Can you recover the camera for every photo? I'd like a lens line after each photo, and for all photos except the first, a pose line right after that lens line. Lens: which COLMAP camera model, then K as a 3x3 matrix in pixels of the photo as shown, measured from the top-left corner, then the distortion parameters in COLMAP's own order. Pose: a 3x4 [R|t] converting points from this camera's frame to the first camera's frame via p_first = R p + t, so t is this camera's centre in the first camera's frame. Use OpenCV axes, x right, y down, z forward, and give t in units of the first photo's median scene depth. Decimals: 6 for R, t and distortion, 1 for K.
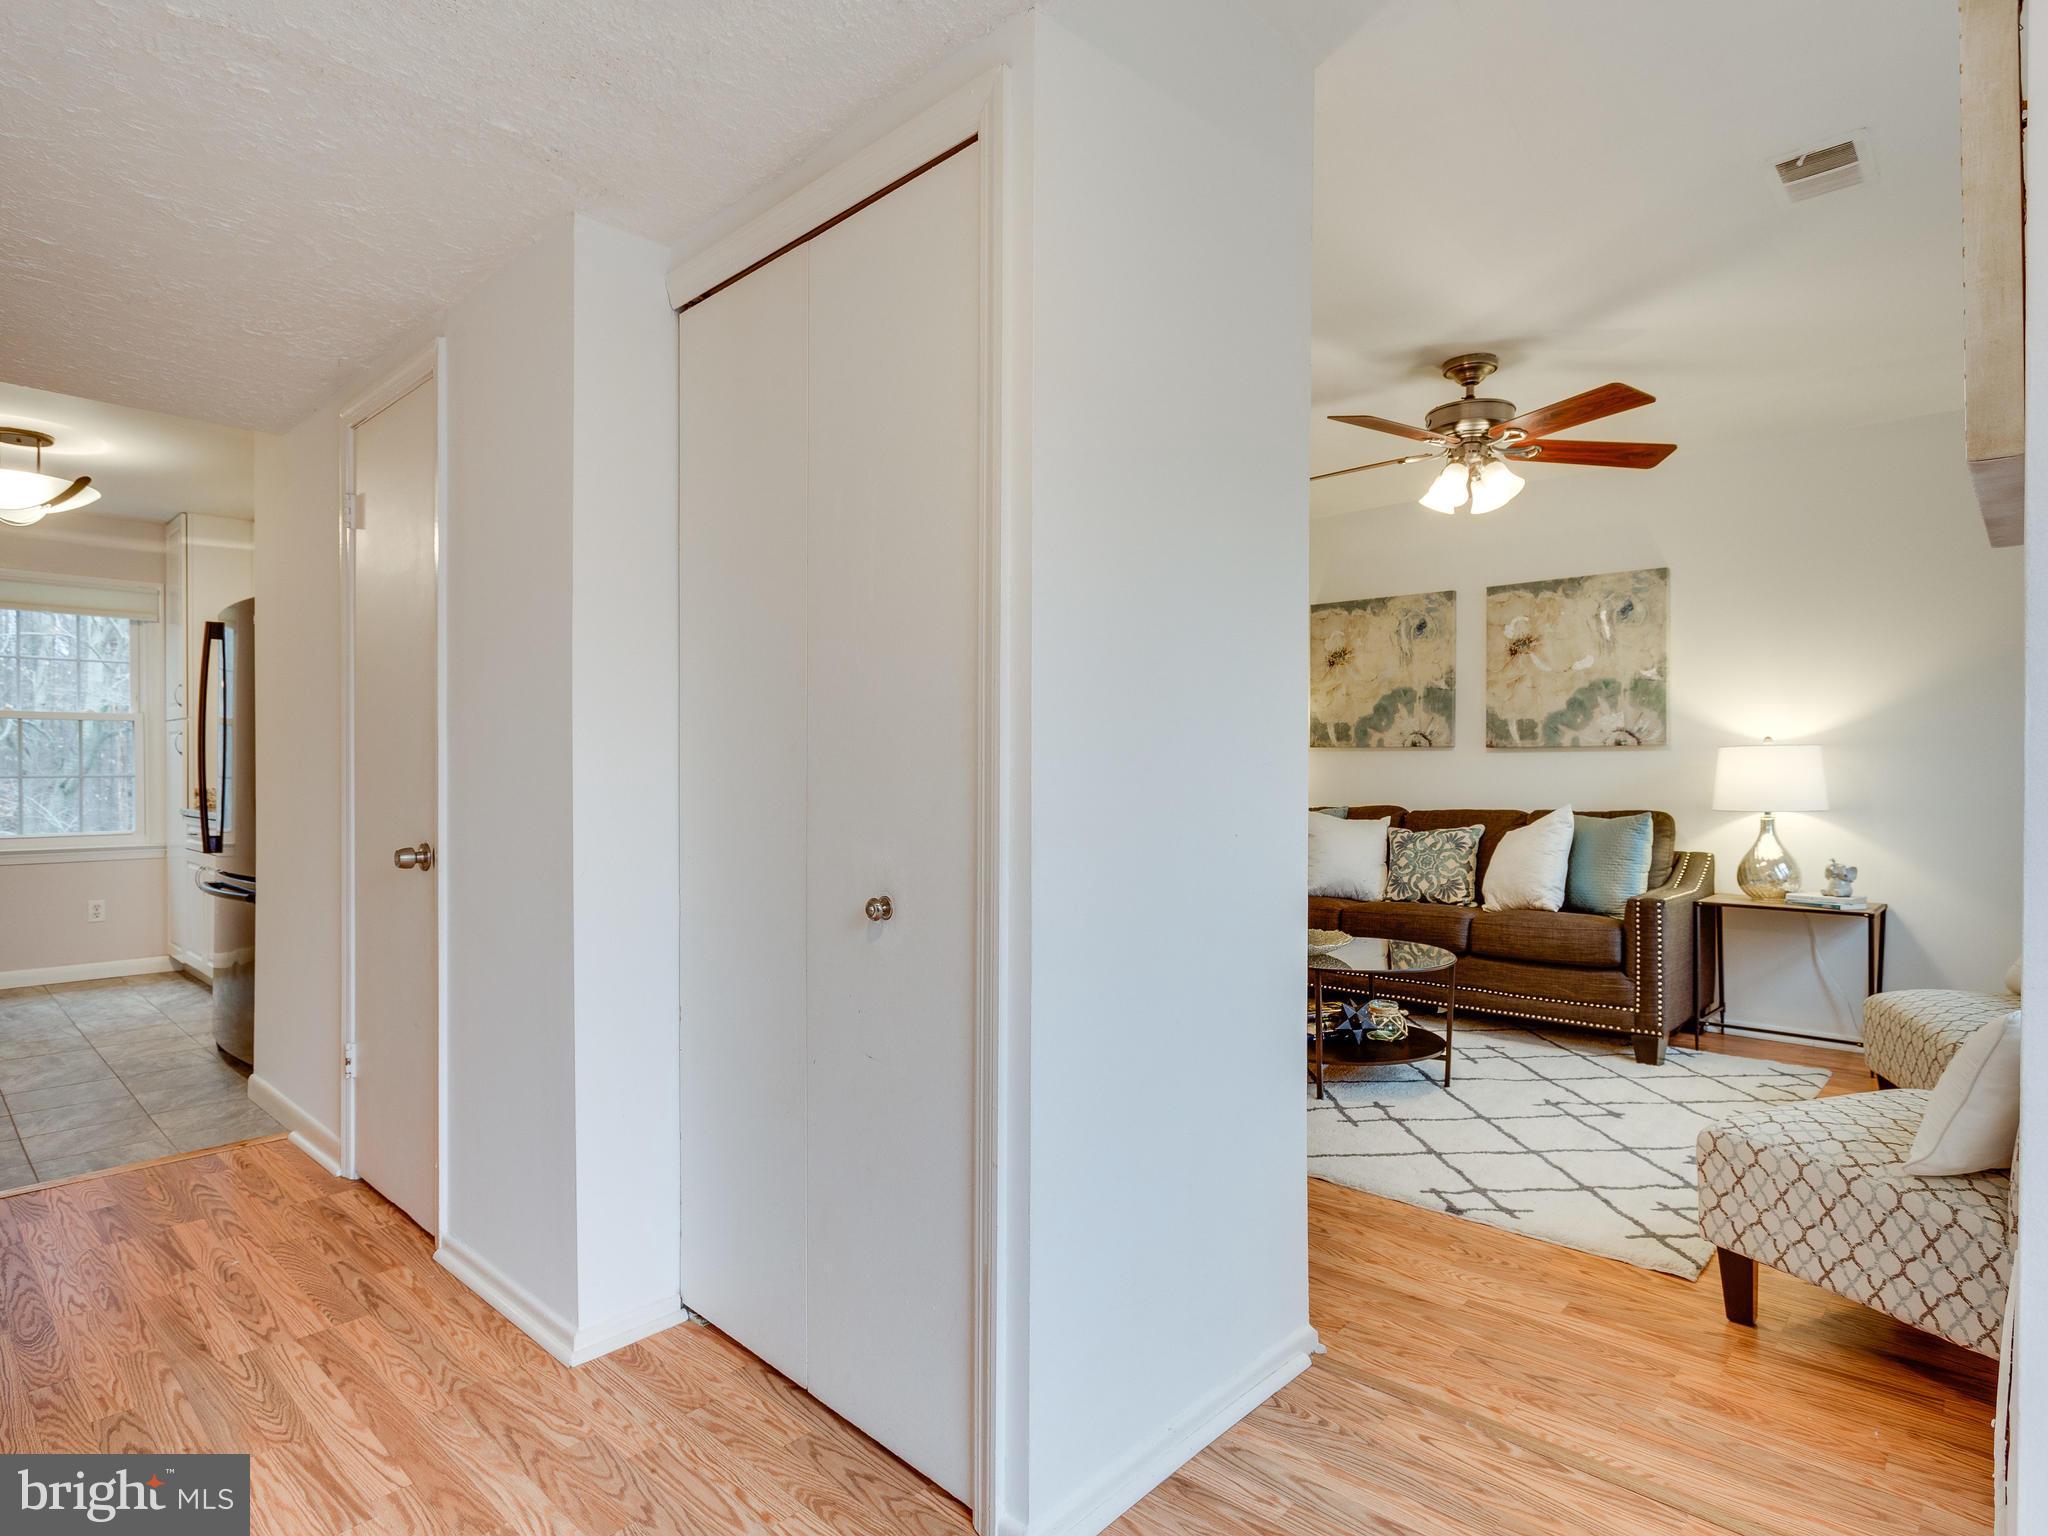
lens RADIAL K [[1101.1, 0, 1027.0], [0, 1101.1, 763.5], [0, 0, 1]] dist [-0.000485, 0.001417]
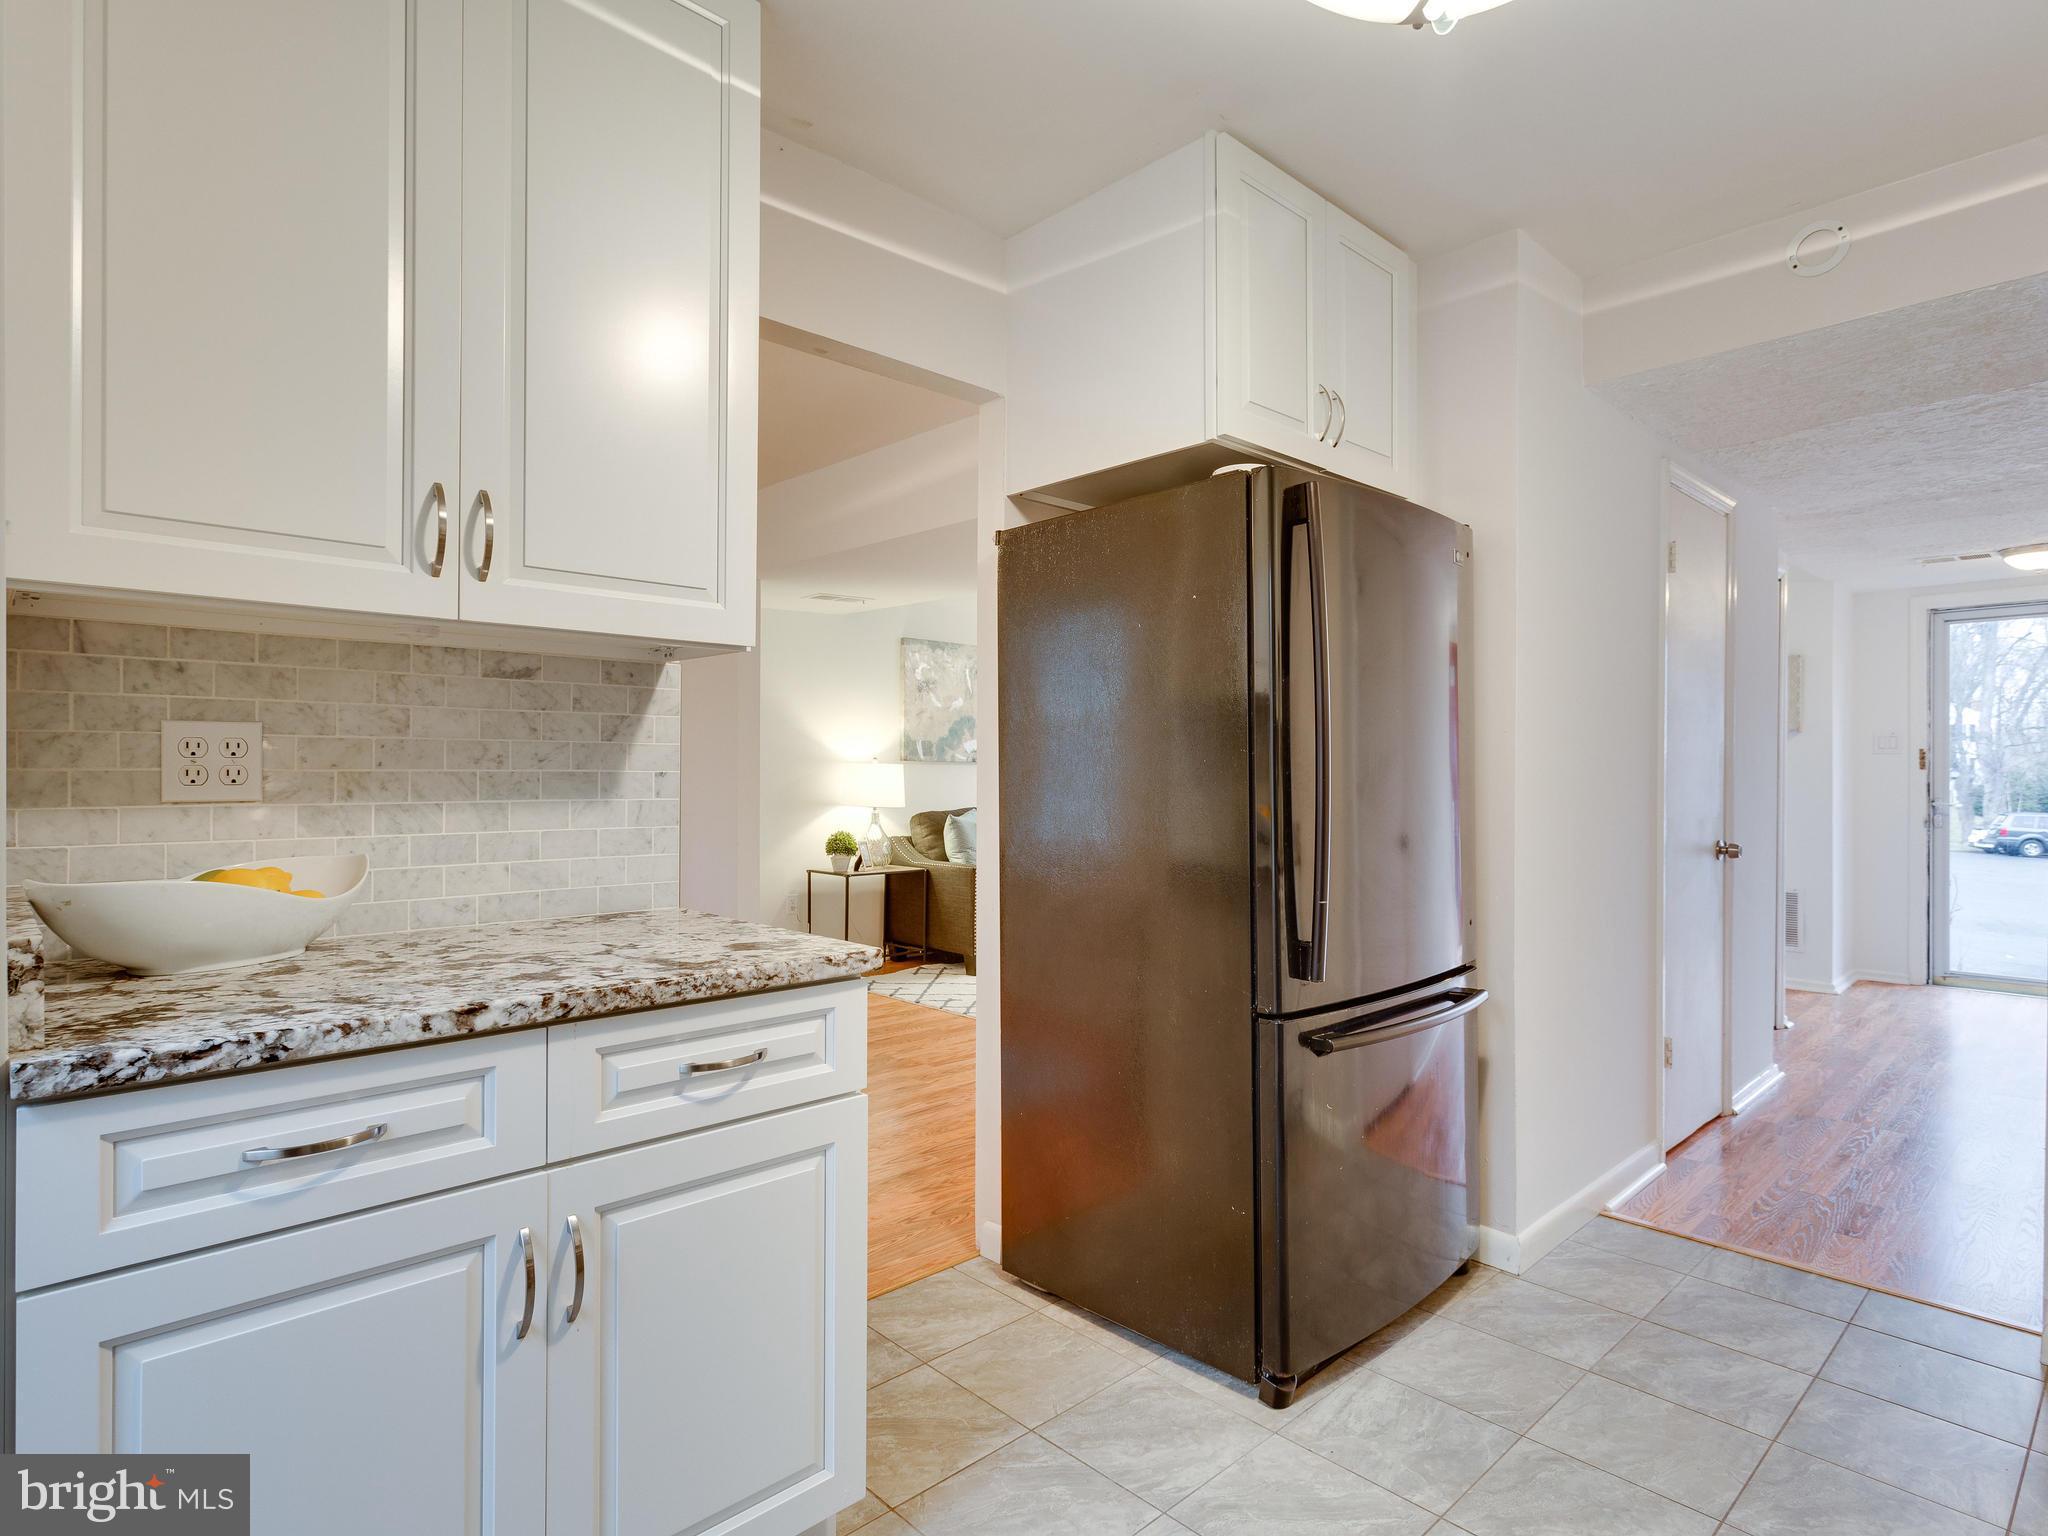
lens RADIAL K [[1101.1, 0, 1037.6], [0, 1101.1, 763.5], [0, 0, 1]] dist [-0.000485, 0.001417]
pose [[0.051992, 0.004267, 0.998638, -1.068825], [-0.005890, 0.999975, -0.003967, -0.009758], [-0.998630, -0.005676, 0.052015, 0.959641]]
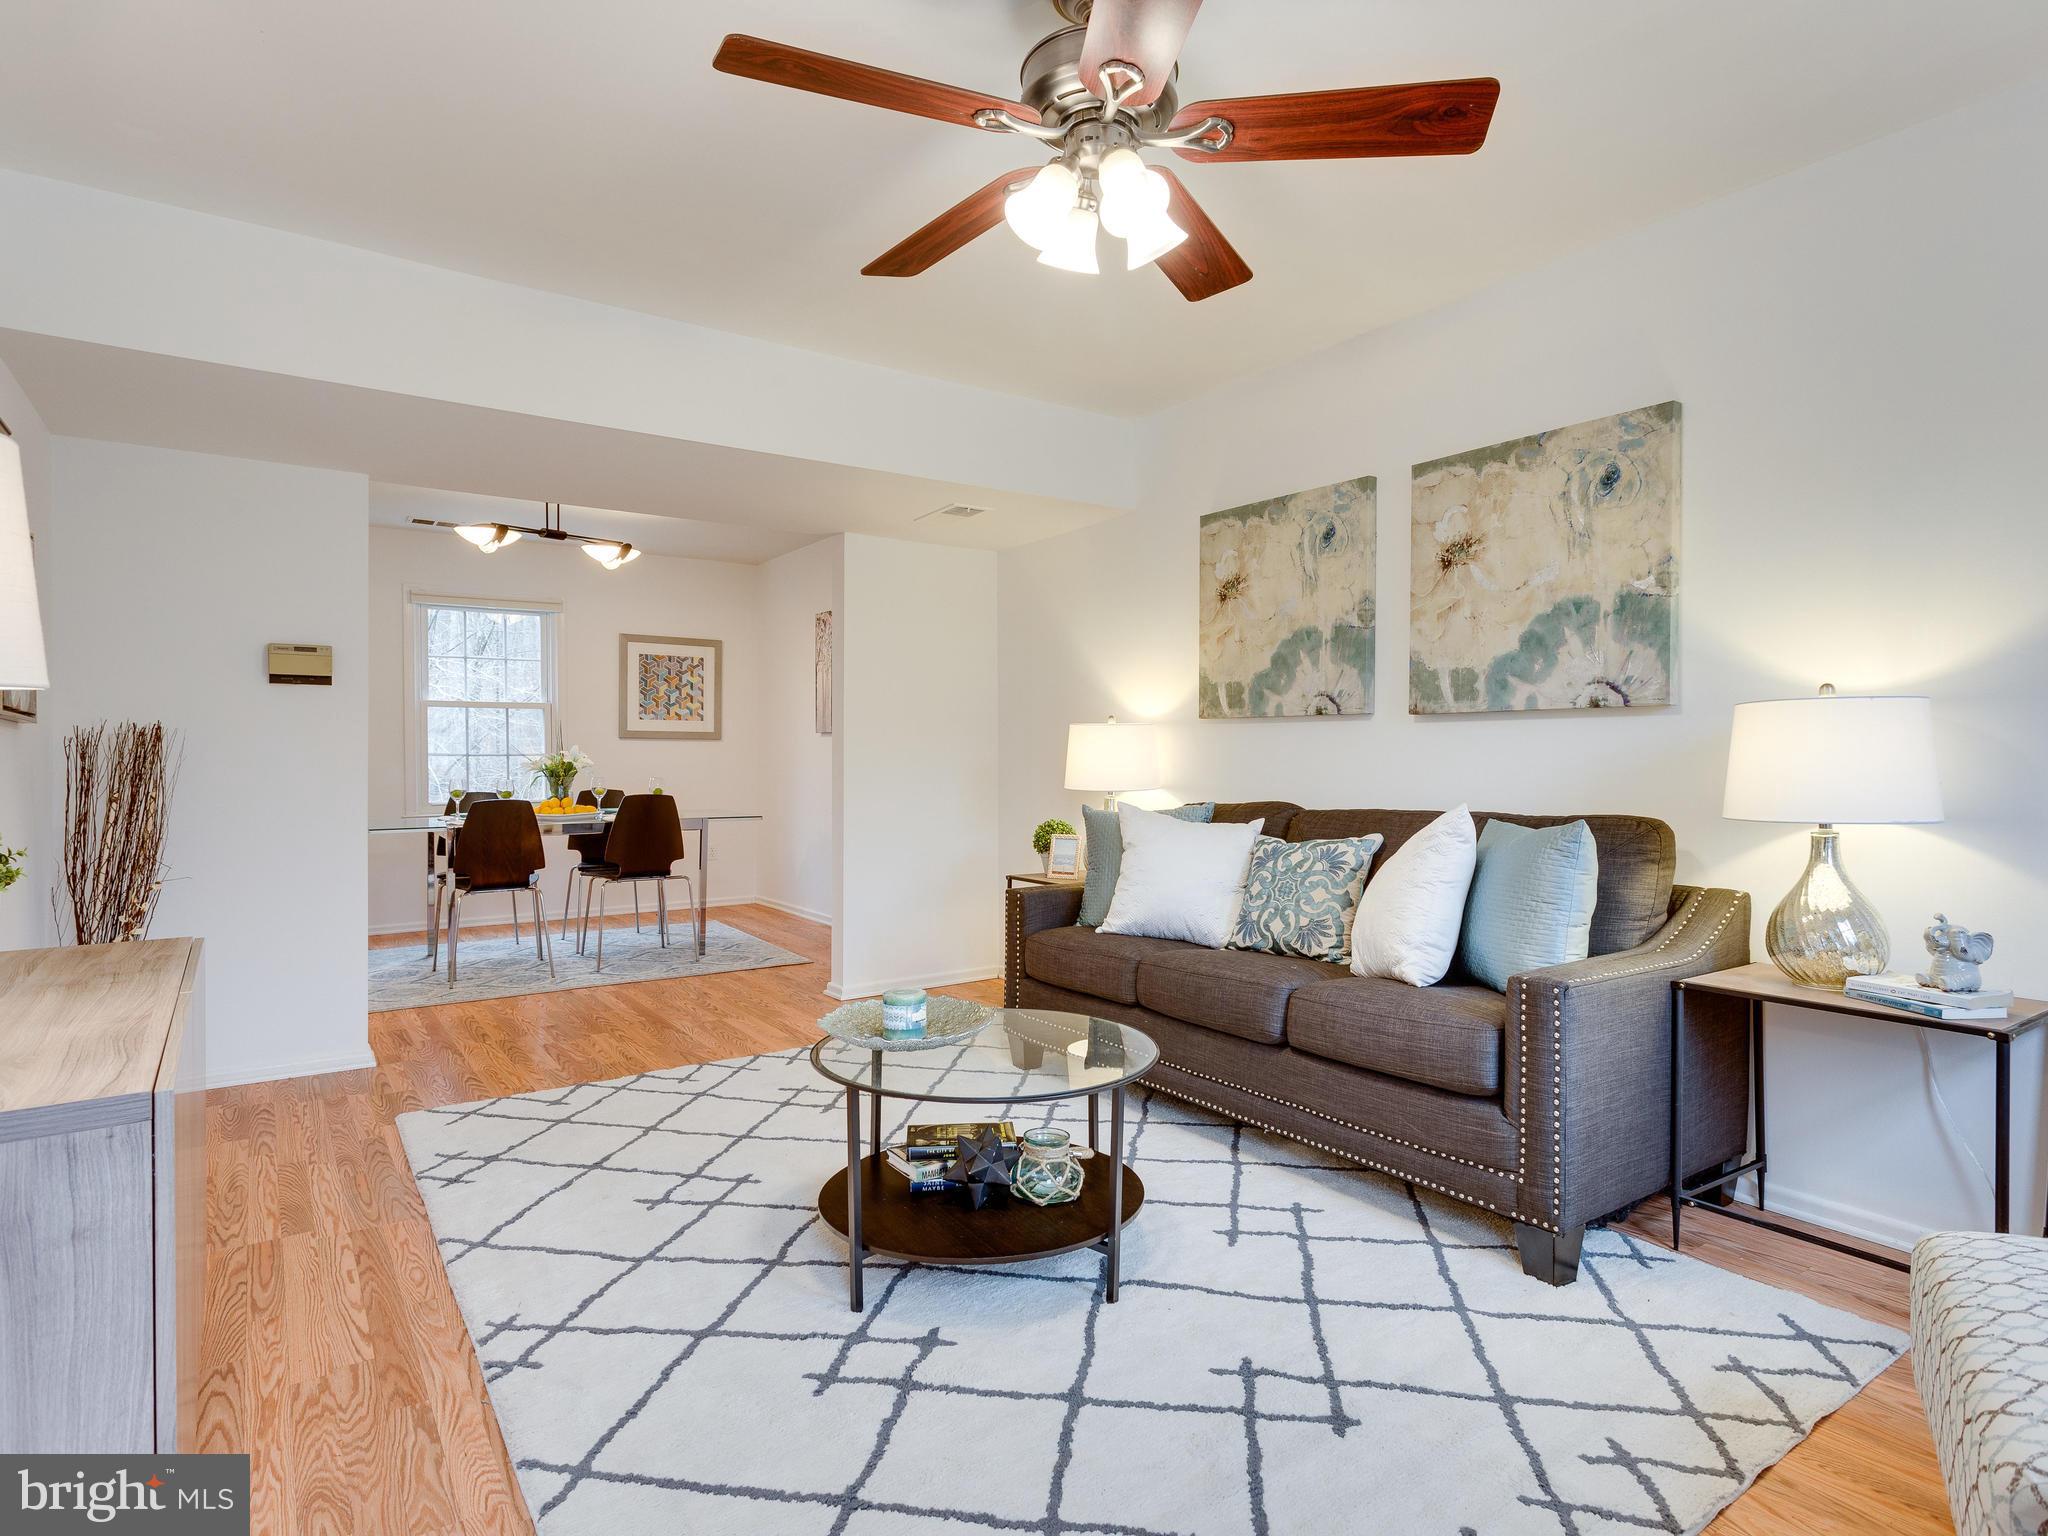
lens RADIAL K [[1101.1, 0, 1029.0], [0, 1101.1, 760.9], [0, 0, 1]] dist [-0.000485, 0.001417]
pose [[0.977860, 0.003713, -0.209226, 0.358042], [-0.002274, 0.999972, 0.007117, 0.009412], [0.209247, -0.006483, 0.977841, 0.344240]]
